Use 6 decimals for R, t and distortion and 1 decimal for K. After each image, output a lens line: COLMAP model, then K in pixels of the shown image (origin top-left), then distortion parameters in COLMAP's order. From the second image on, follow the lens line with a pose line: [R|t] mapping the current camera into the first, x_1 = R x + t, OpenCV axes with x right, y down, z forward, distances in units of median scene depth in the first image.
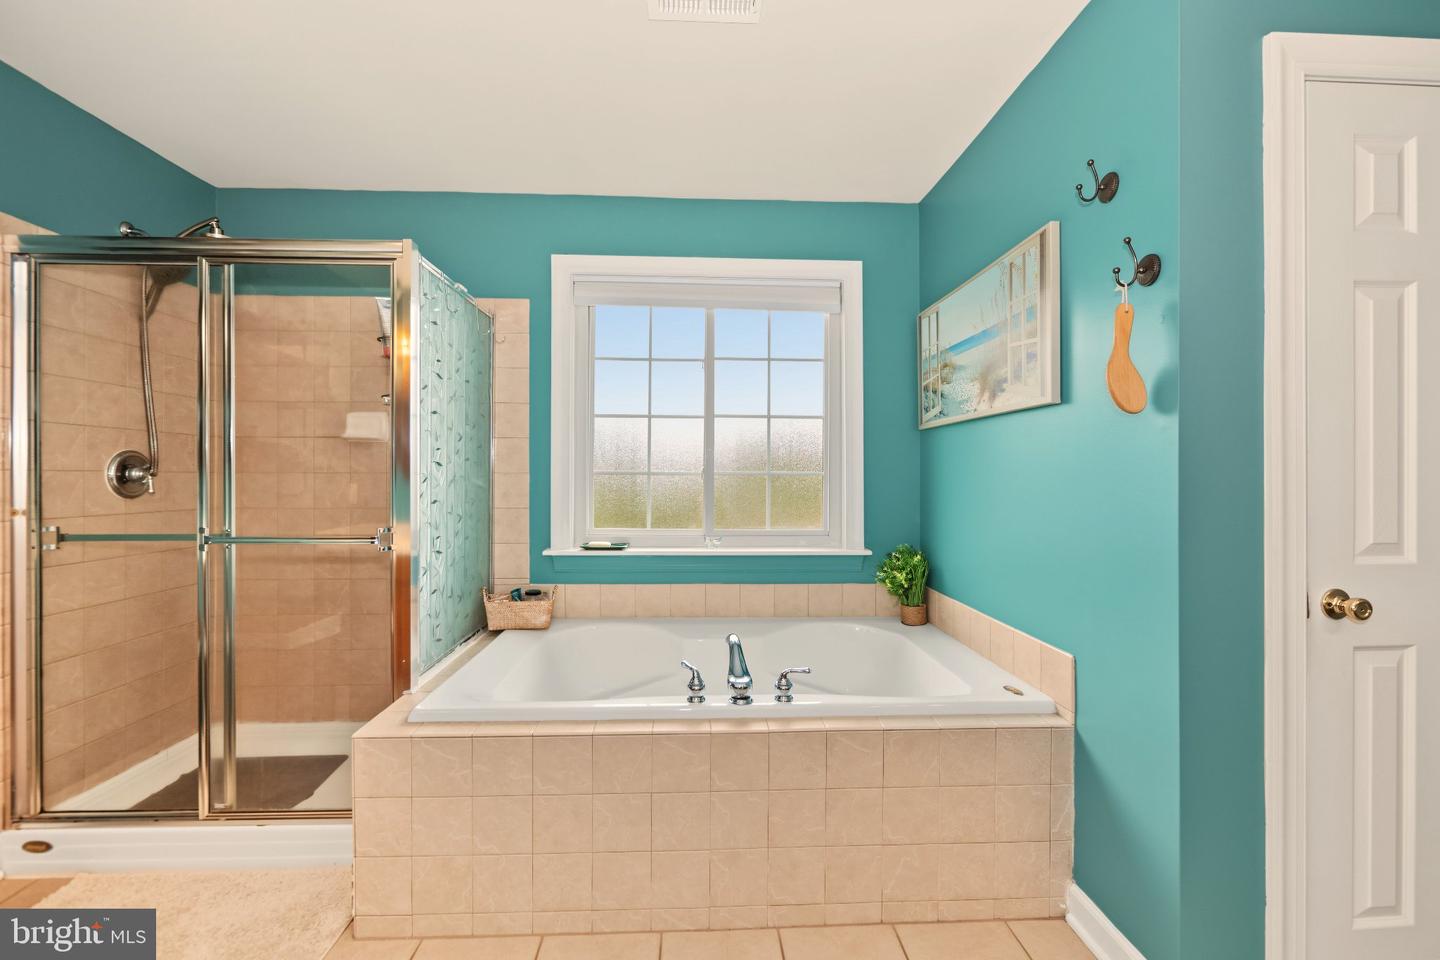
lens RADIAL K [[617.7, 0, 718.0], [0, 617.7, 473.2], [0, 0, 1]] dist [-0.000584, -0.000131]
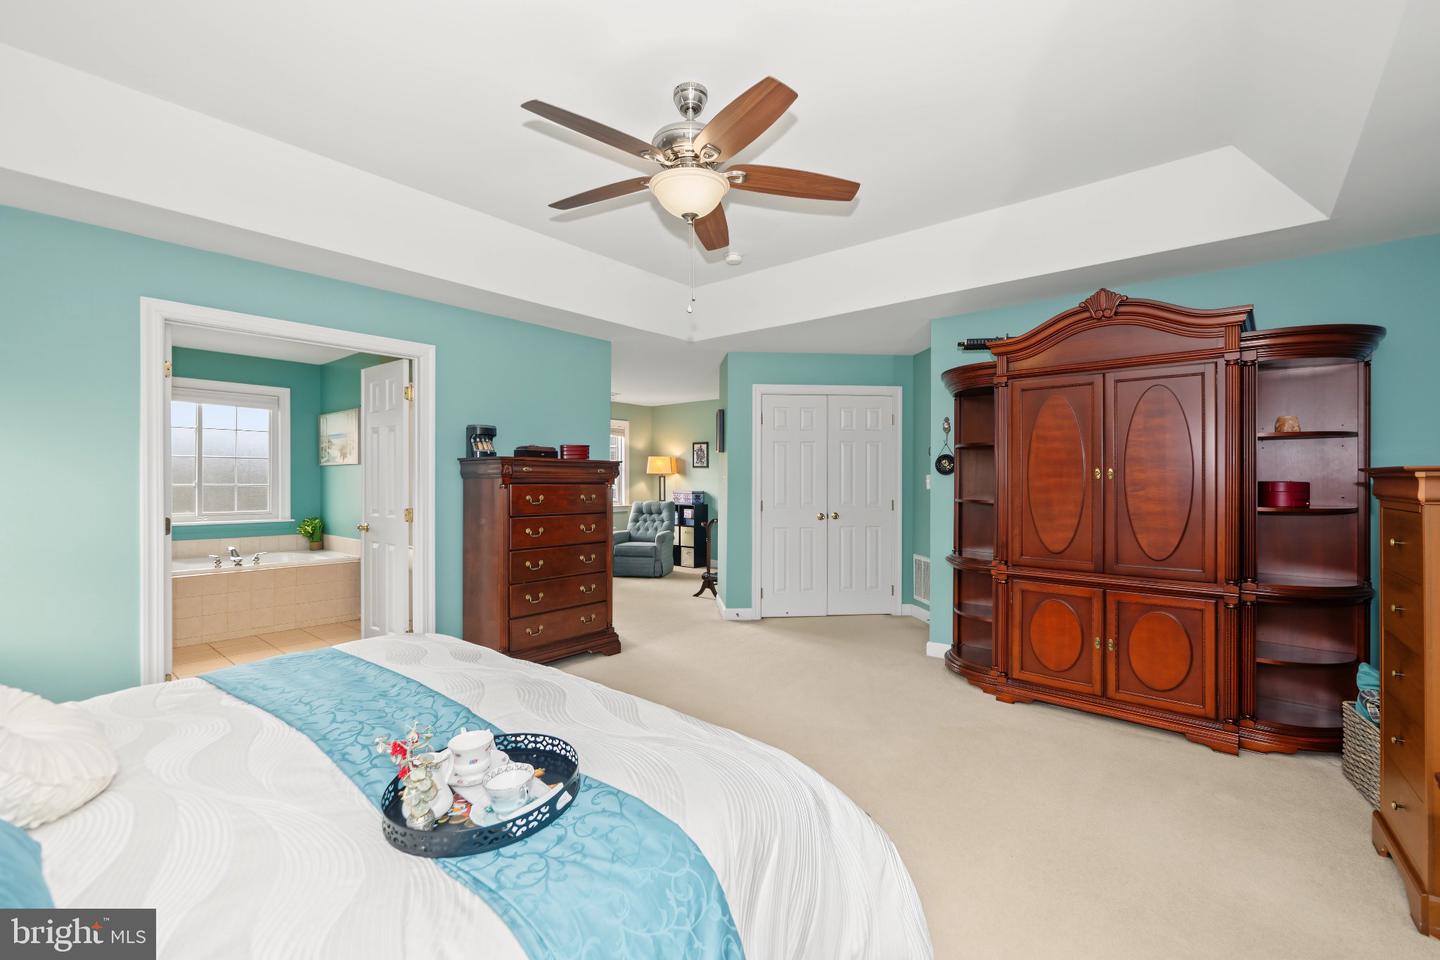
lens RADIAL K [[617.7, 0, 718.0], [0, 617.7, 473.2], [0, 0, 1]] dist [-0.000584, -0.000131]
pose [[0.683264, 0.001223, 0.730170, -0.351565], [-0.000555, 0.999999, -0.001155, -0.042687], [-0.730171, 0.000384, 0.683264, -1.718265]]
